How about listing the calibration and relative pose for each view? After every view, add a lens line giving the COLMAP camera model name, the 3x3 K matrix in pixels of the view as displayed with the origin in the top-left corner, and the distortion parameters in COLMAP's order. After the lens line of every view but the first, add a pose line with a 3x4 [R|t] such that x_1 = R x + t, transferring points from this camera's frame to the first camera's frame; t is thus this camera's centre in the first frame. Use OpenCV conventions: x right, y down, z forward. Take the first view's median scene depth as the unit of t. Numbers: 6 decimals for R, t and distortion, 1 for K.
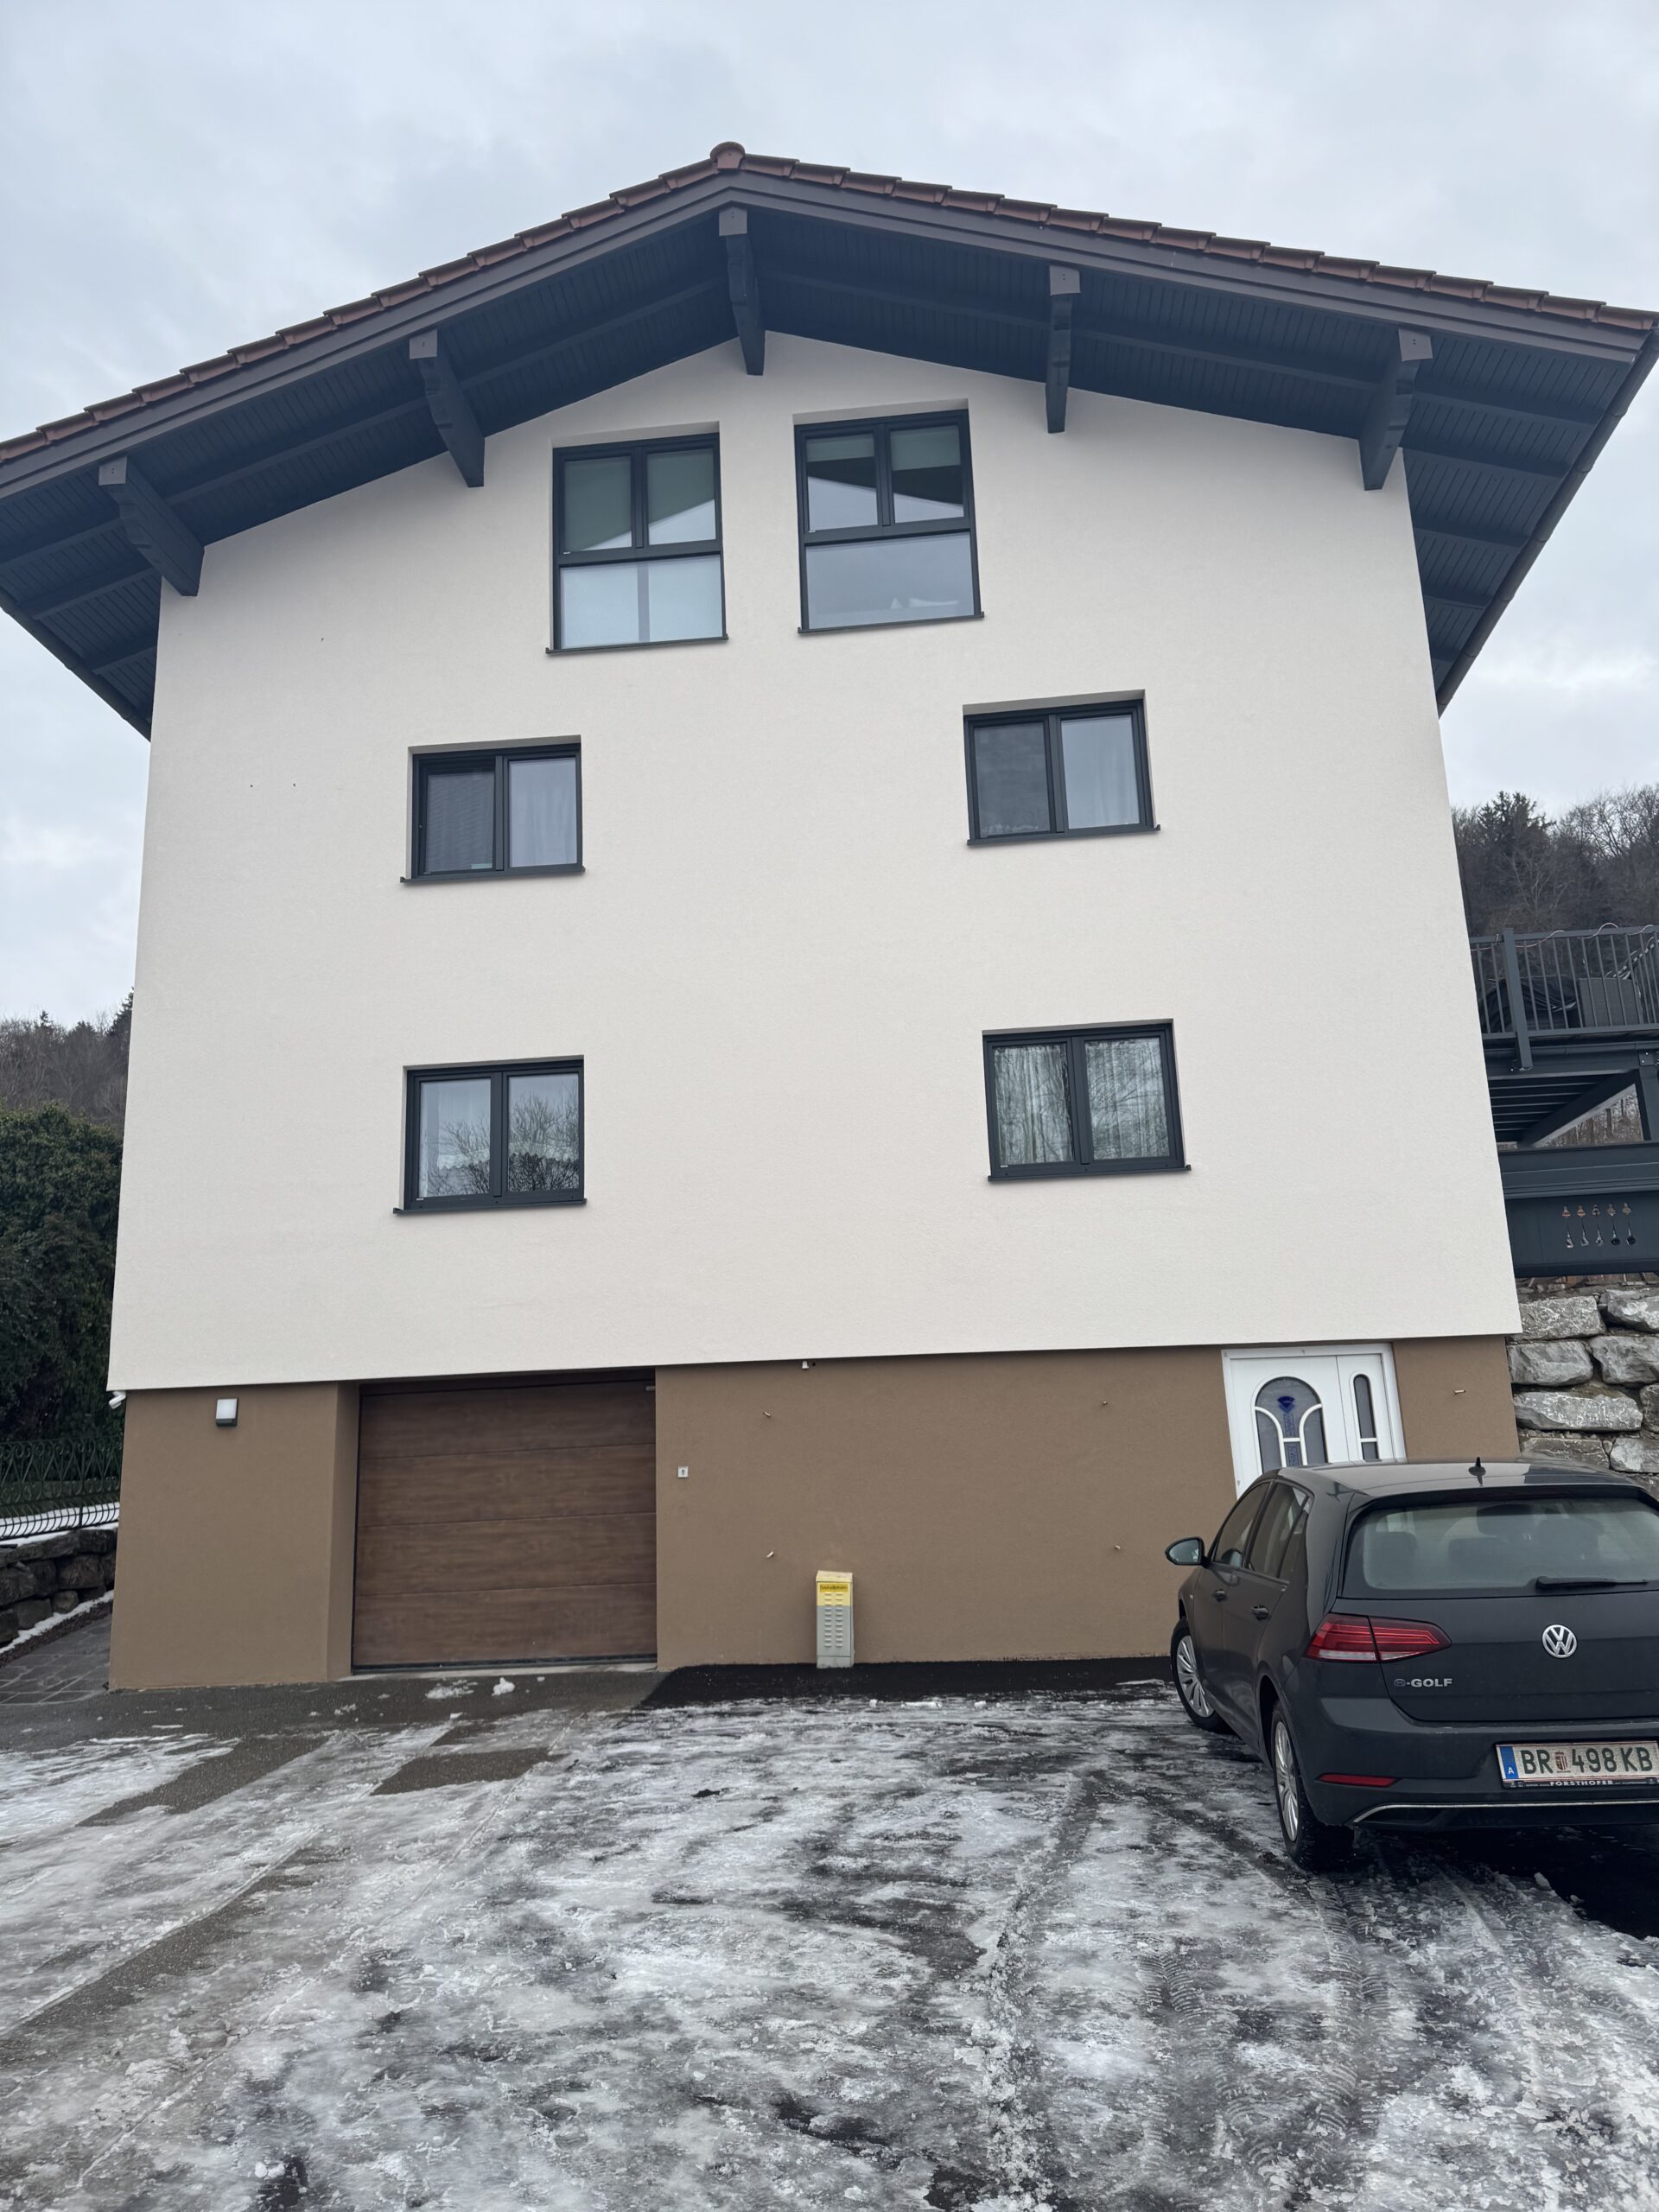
lens RADIAL K [[1604.2, 0, 819.8], [0, 1604.2, 1094.8], [0, 0, 1]] dist [0.039695, -0.021937]
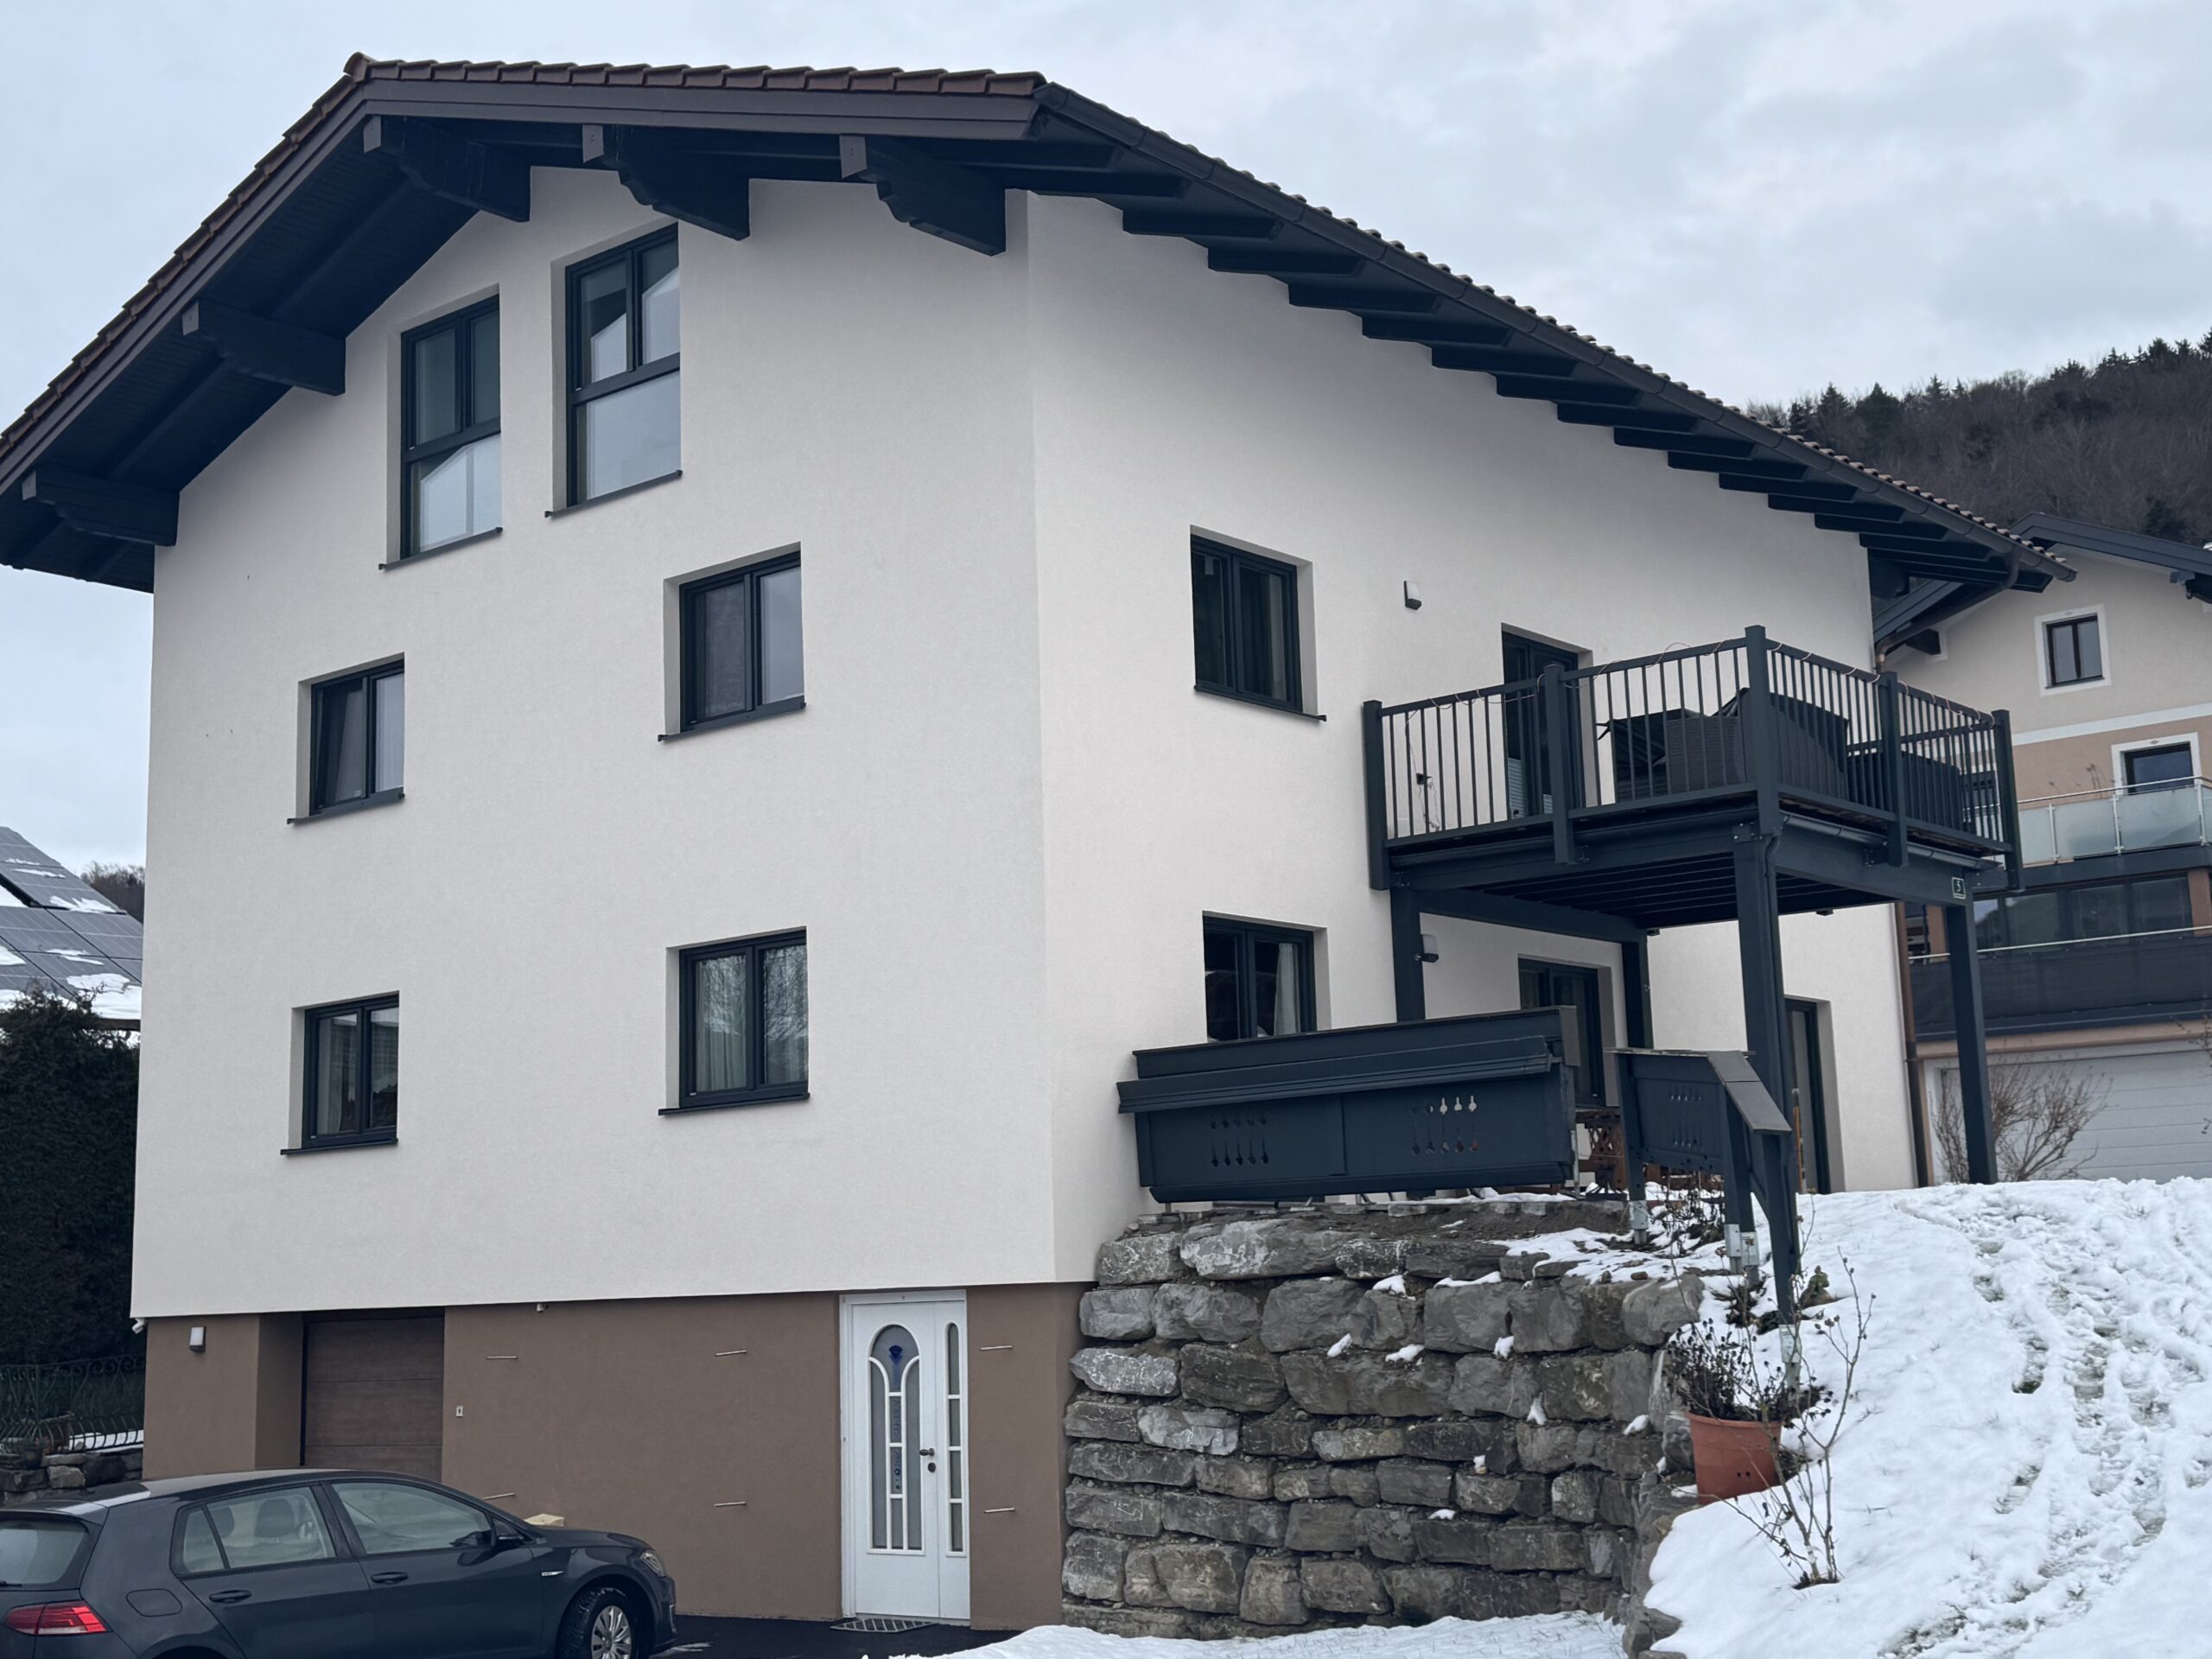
lens RADIAL K [[2769.4, 0, 1108.0], [0, 2769.4, 820.1], [0, 0, 1]] dist [0.065868, 0.000000]
pose [[0.821291, -0.087241, -0.563800, 1.216724], [0.134960, 0.989899, 0.043422, -0.148150], [0.554317, -0.111753, 0.824769, -0.176878]]
